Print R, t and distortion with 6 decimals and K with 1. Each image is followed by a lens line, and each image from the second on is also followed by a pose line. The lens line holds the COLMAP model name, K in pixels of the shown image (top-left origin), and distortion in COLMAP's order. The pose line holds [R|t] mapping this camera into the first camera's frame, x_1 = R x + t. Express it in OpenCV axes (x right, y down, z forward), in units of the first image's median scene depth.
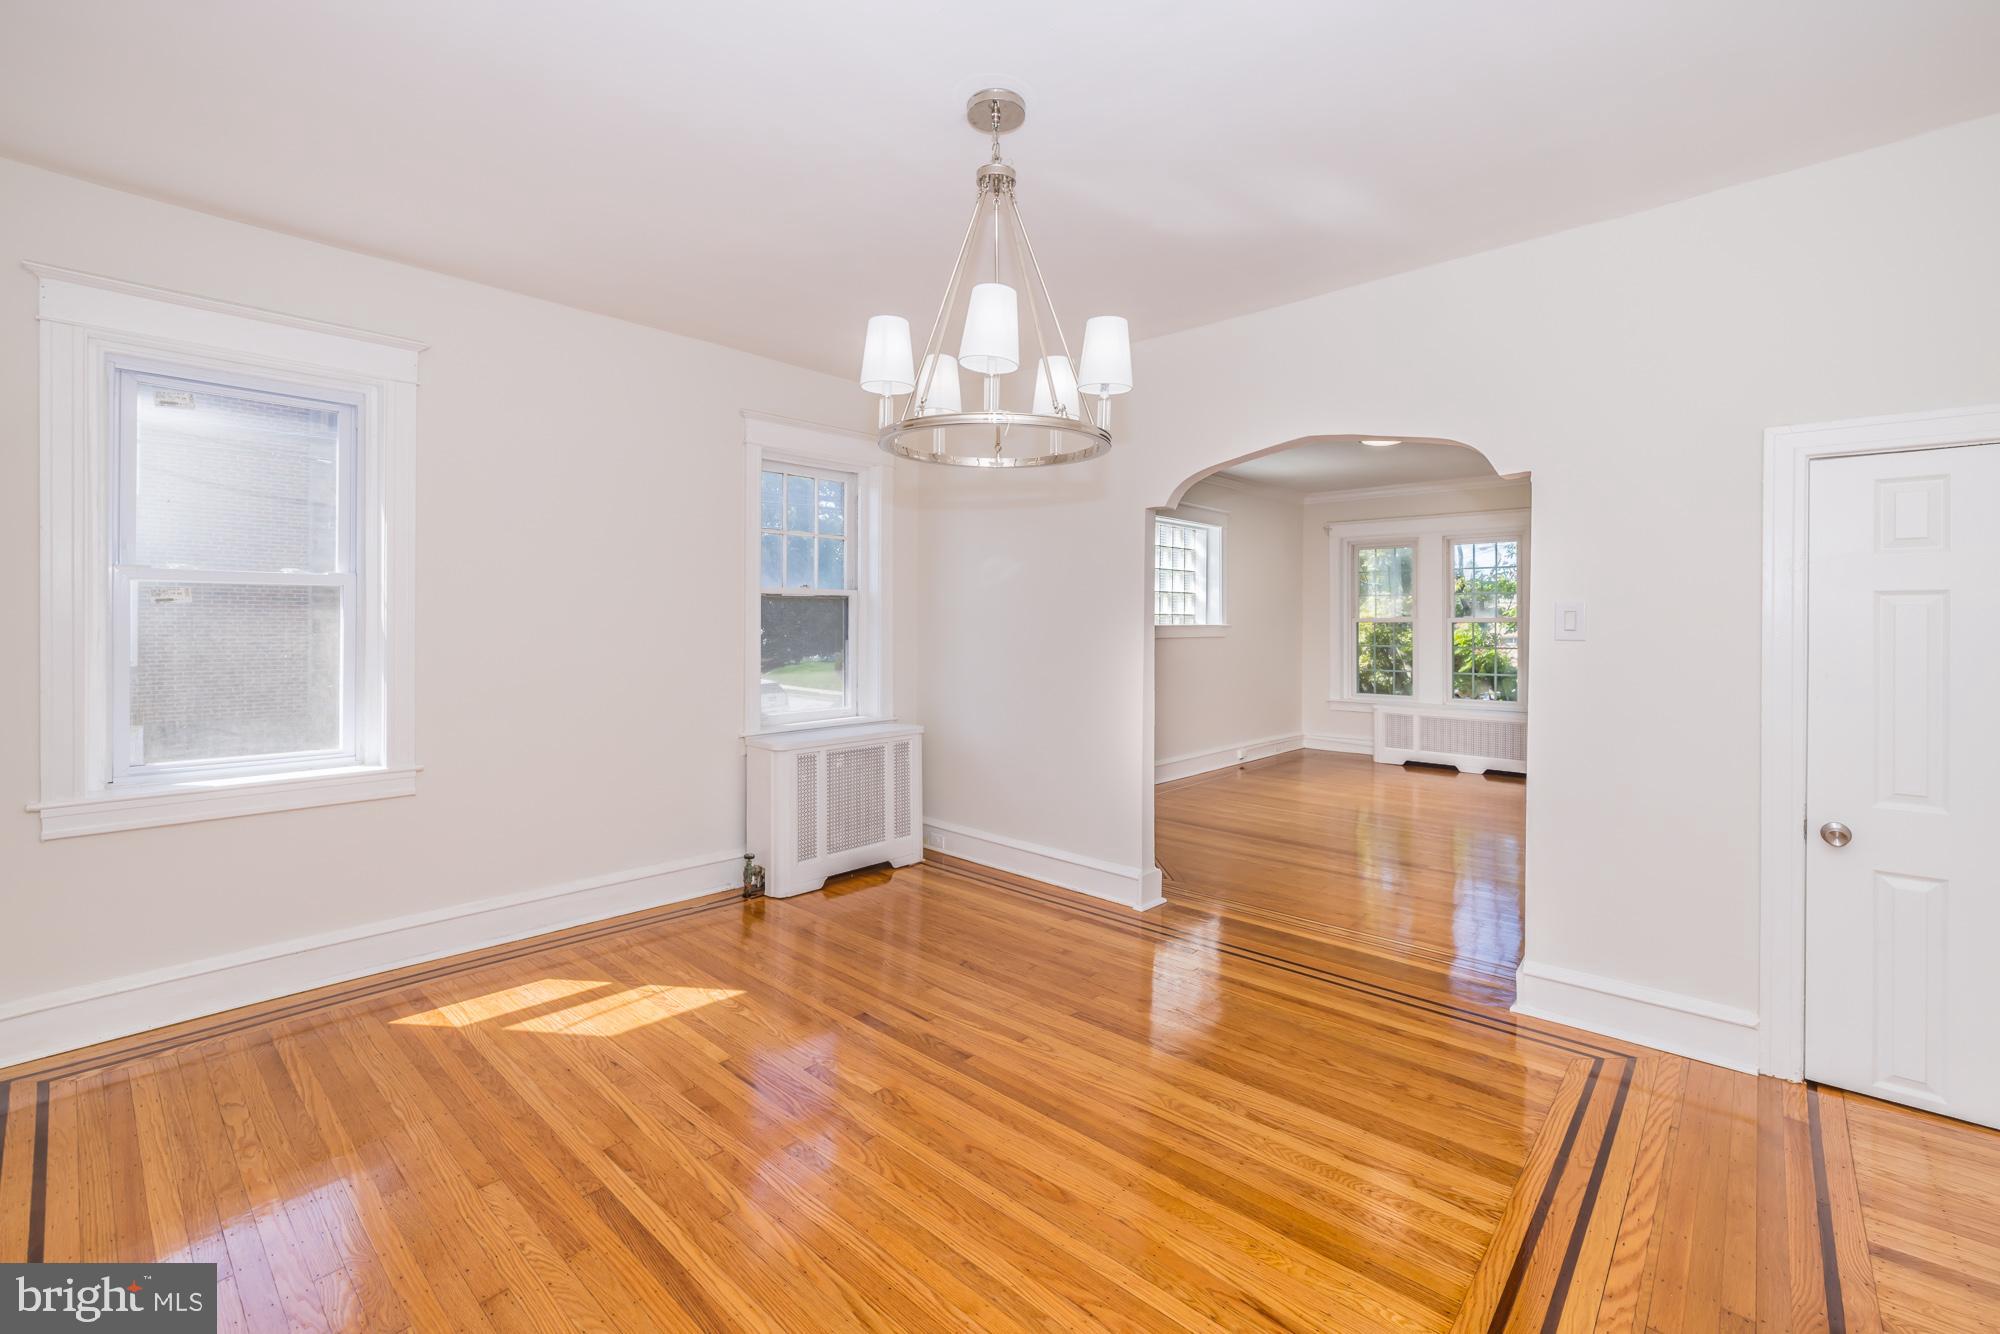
lens RADIAL K [[849.9, 0, 985.1], [0, 849.9, 619.1], [0, 0, 1]] dist [-0.001886, 0.000708]
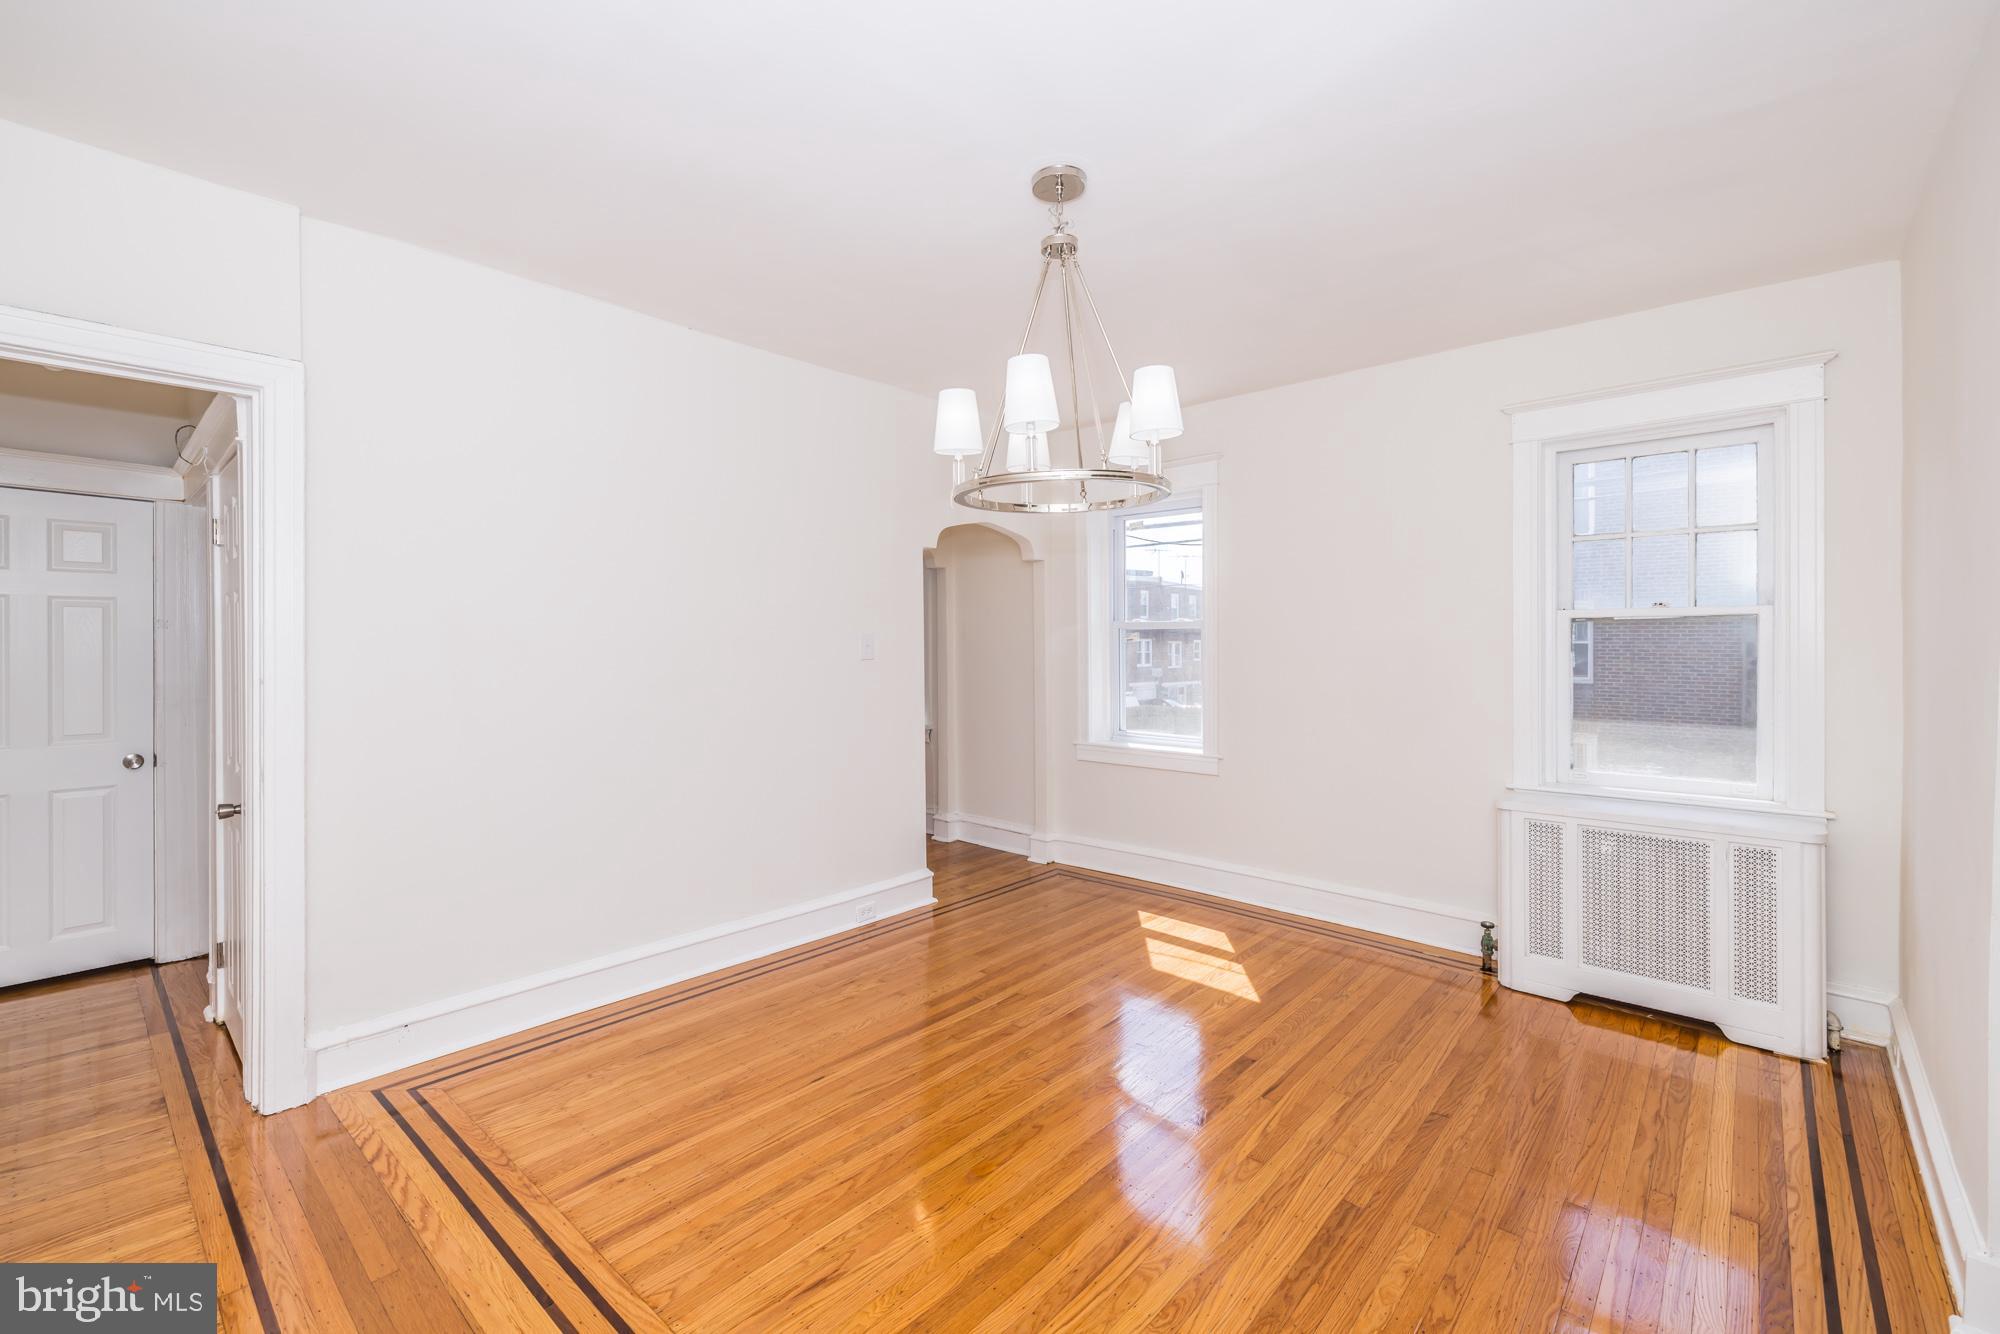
lens RADIAL K [[849.9, 0, 989.8], [0, 849.9, 656.5], [0, 0, 1]] dist [-0.001886, 0.000708]
pose [[0.010402, 0.010642, -0.999889, 0.763681], [0.007226, 0.999916, 0.010718, -0.008311], [0.999920, -0.007337, 0.010325, 0.645474]]
